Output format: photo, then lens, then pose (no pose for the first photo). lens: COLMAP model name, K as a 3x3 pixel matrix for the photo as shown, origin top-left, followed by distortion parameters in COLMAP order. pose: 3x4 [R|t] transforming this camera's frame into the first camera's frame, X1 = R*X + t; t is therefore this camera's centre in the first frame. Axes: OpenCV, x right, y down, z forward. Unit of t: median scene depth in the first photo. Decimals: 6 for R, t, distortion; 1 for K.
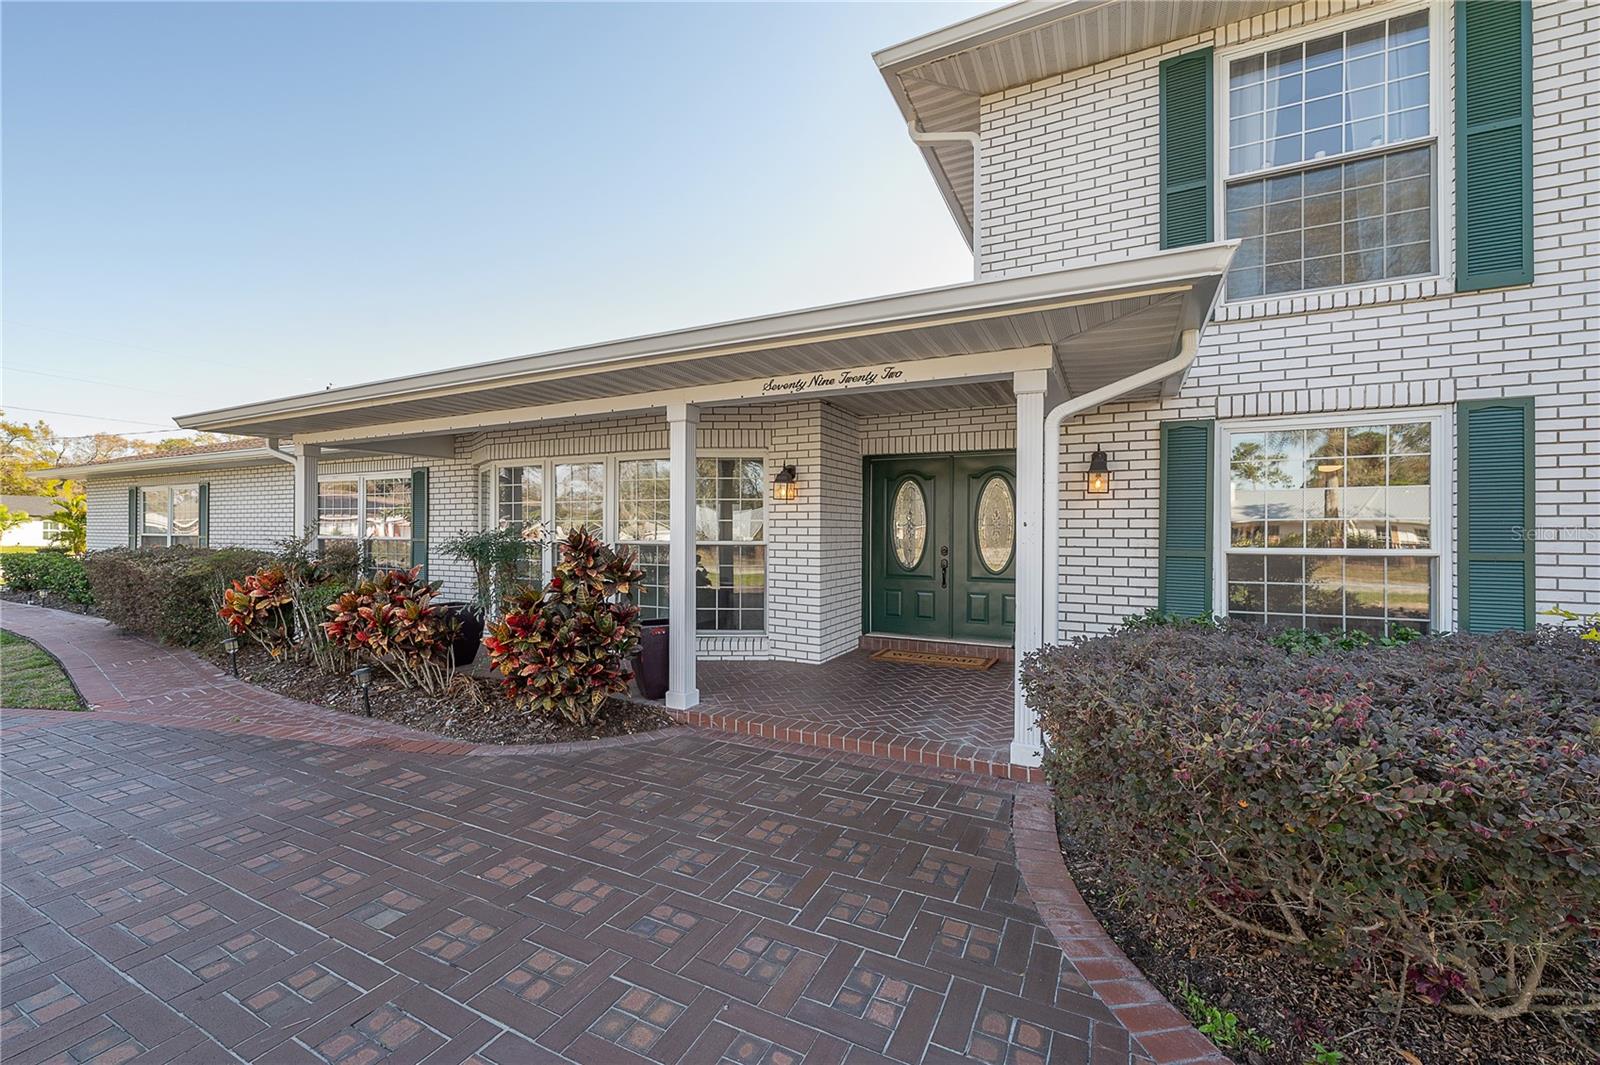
lens RADIAL K [[650.8, 0, 788.4], [0, 650.8, 531.3], [0, 0, 1]] dist [-0.001658, -0.000512]
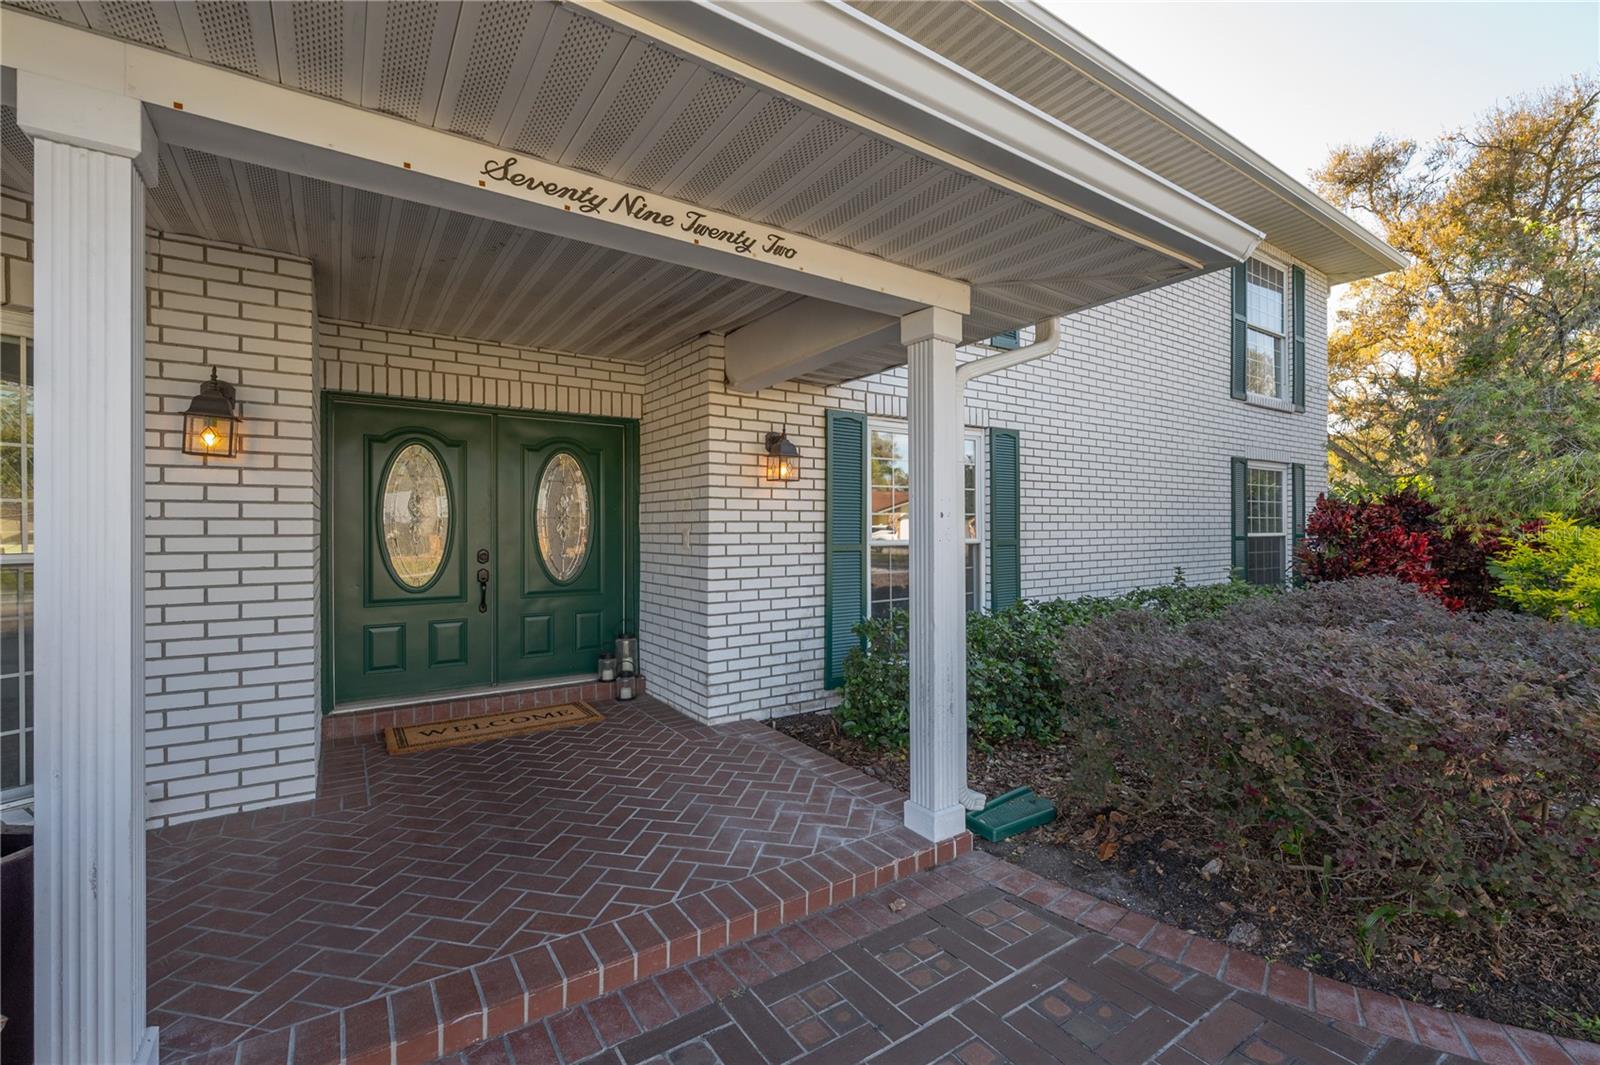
lens RADIAL K [[650.8, 0, 796.5], [0, 650.8, 525.7], [0, 0, 1]] dist [-0.001658, -0.000512]
pose [[0.472337, -0.002169, 0.881416, -0.307273], [0.004060, 0.999992, 0.000285, 0.000635], [-0.881409, 0.003444, 0.472342, 0.654876]]
